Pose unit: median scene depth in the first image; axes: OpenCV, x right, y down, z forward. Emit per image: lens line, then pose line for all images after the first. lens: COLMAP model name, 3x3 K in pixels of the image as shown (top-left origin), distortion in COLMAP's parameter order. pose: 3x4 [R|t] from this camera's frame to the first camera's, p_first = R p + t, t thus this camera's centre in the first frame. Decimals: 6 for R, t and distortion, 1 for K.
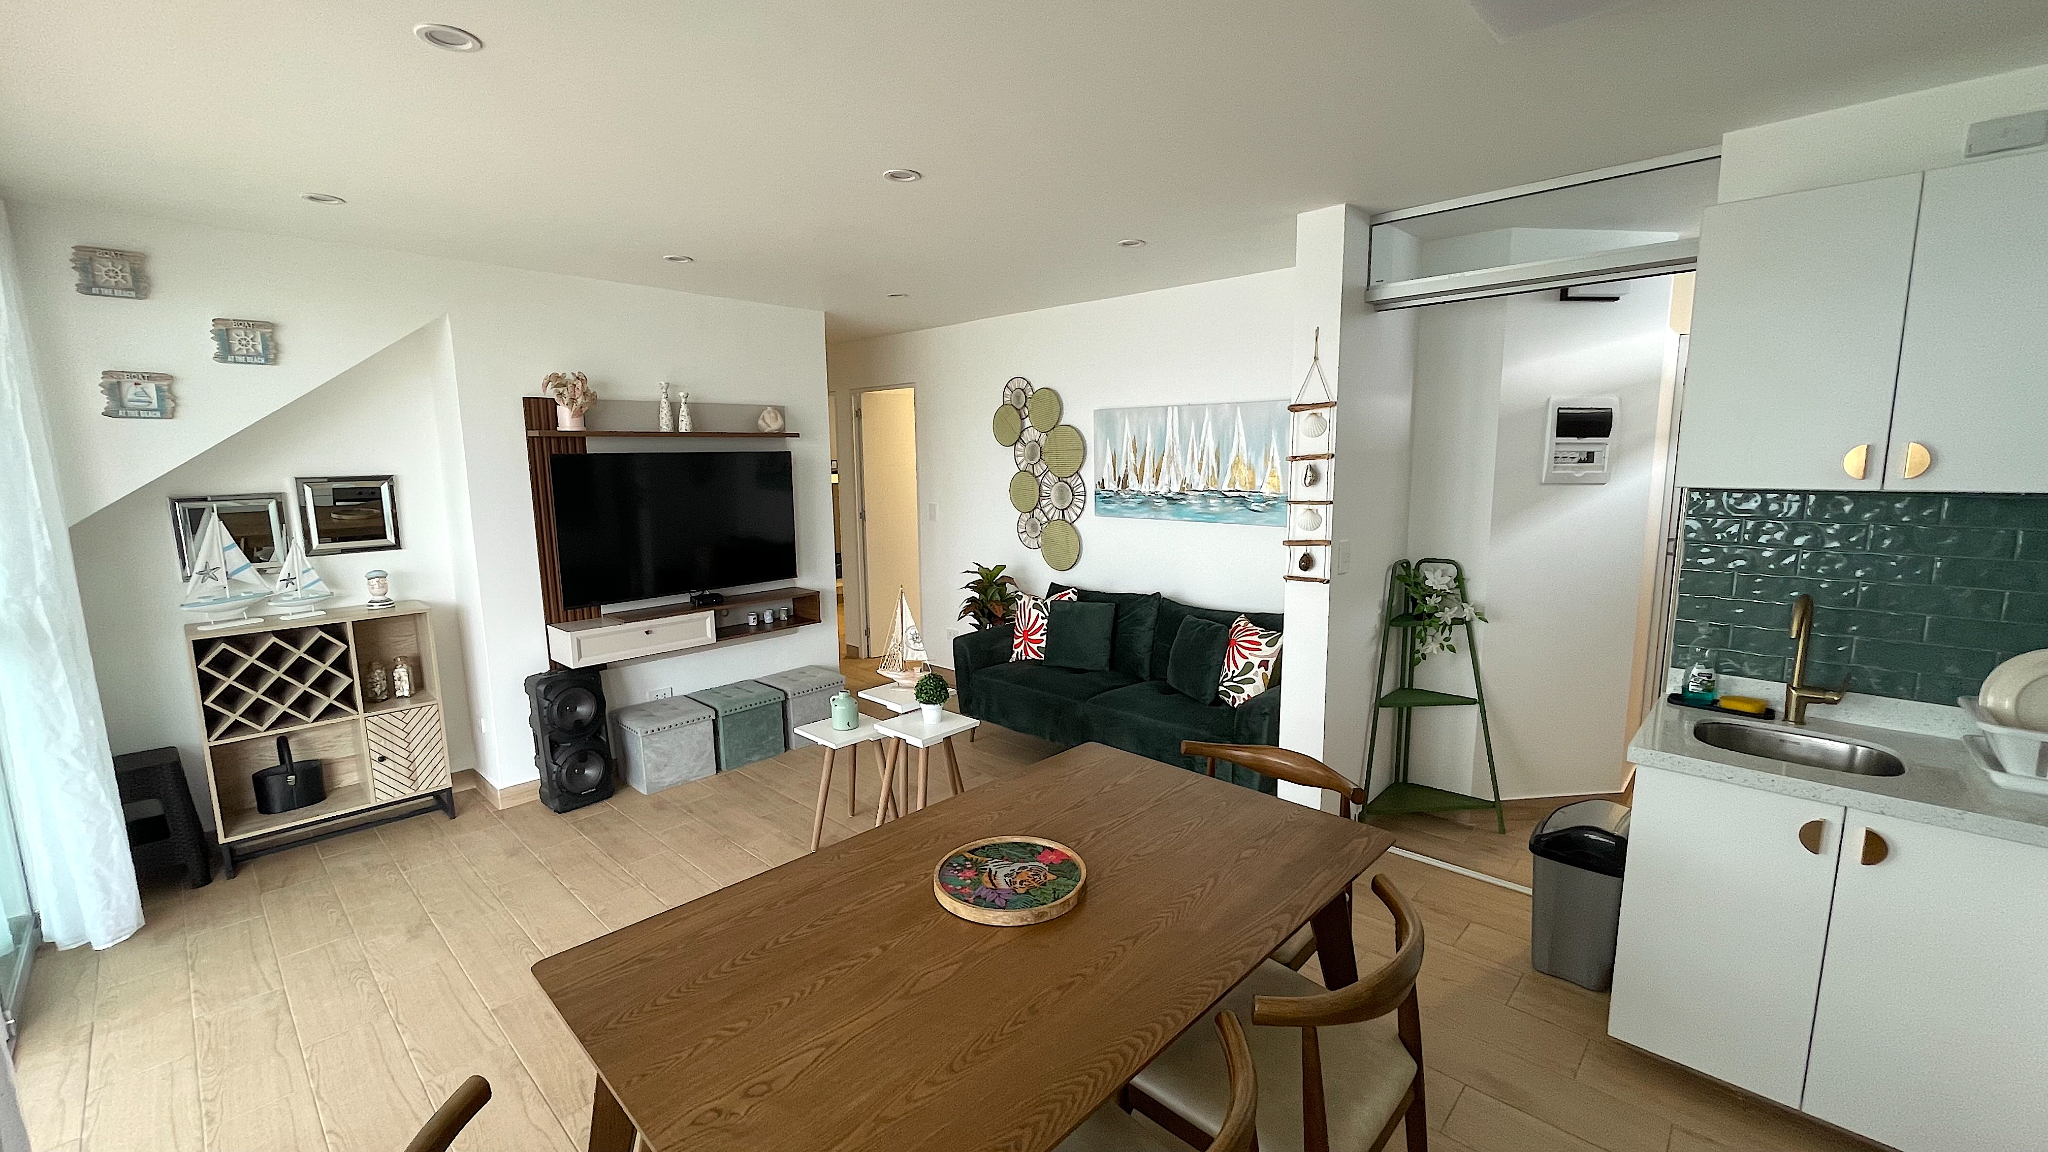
lens RADIAL K [[828.3, 0, 1024.7], [0, 828.3, 576.4], [0, 0, 1]] dist [-0.001753, -0.000184]
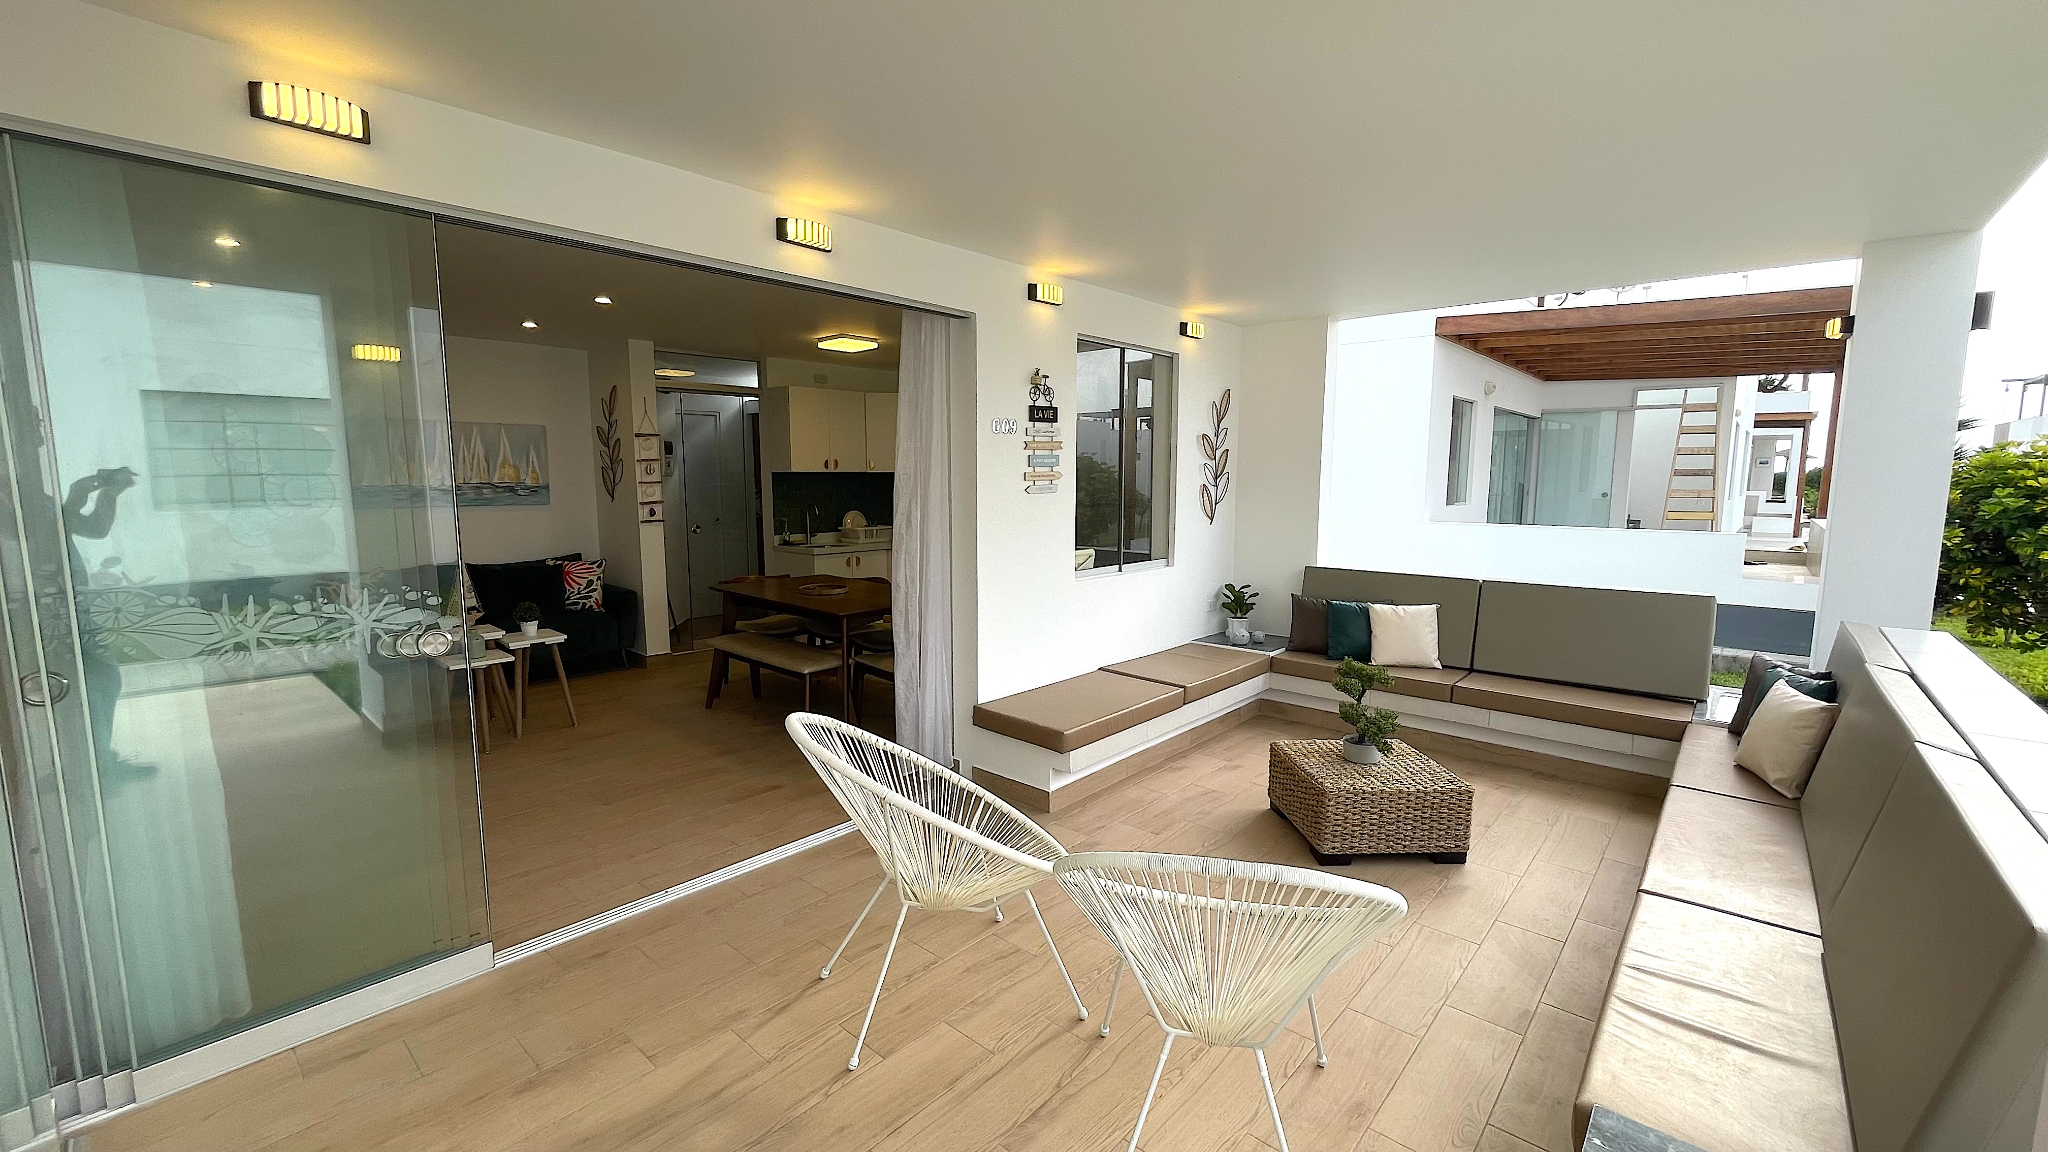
lens RADIAL K [[828.3, 0, 1023.8], [0, 828.3, 576.9], [0, 0, 1]] dist [-0.001753, -0.000184]
pose [[-0.049125, -0.108352, 0.992898, -1.704432], [0.144168, 0.982919, 0.114396, 0.036213], [-0.988333, 0.148764, -0.032665, 0.199658]]
